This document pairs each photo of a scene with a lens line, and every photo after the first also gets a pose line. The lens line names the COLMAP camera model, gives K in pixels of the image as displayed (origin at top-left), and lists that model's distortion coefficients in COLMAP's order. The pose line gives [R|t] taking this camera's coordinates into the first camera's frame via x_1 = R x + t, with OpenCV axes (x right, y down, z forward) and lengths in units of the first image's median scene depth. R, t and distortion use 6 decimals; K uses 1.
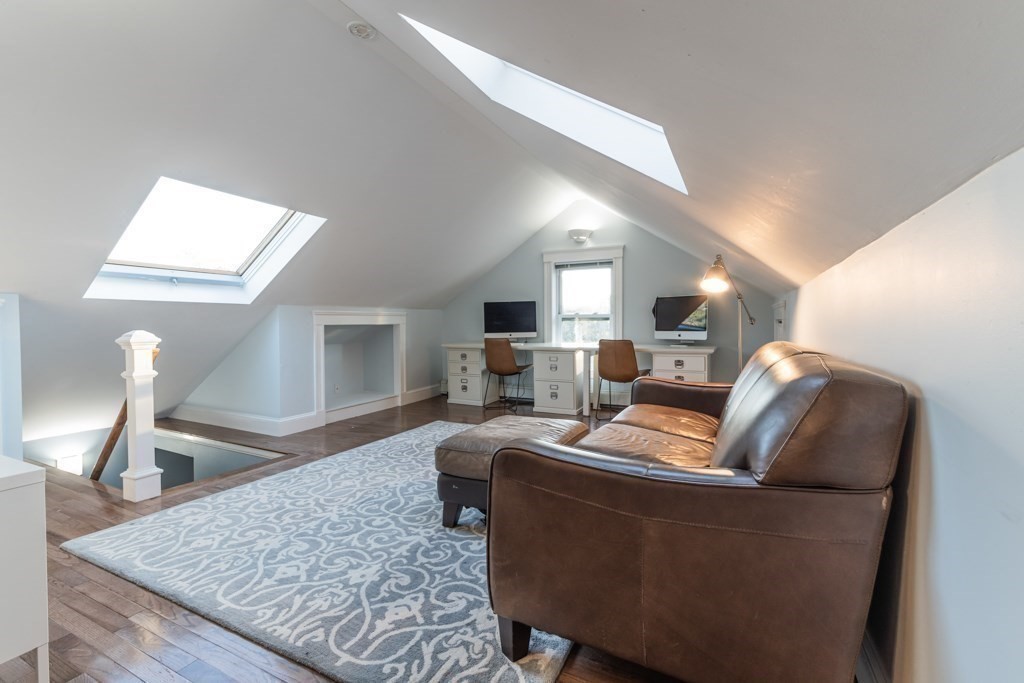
lens RADIAL K [[445.8, 0, 508.6], [0, 445.8, 333.7], [0, 0, 1]] dist [0.002941, 0.000950]
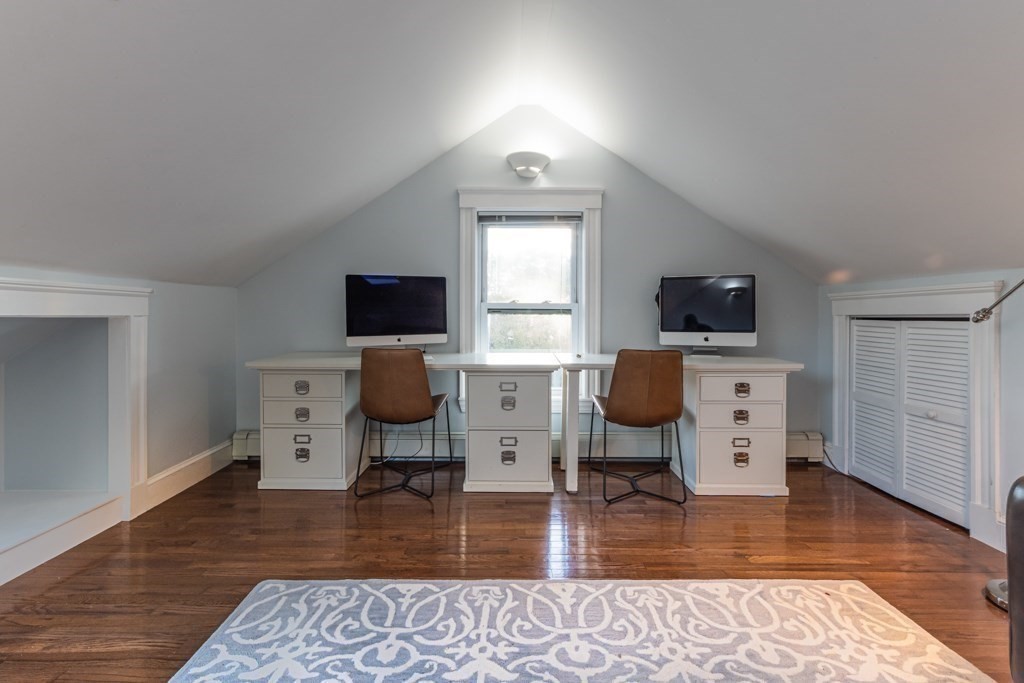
lens RADIAL K [[453.9, 0, 506.9], [0, 453.9, 322.0], [0, 0, 1]] dist [0.009418, 0.000350]
pose [[0.895125, 0.004124, 0.445796, -0.137781], [0.002821, 0.999885, -0.014914, -0.010898], [-0.445806, 0.014607, 0.895011, 0.538945]]
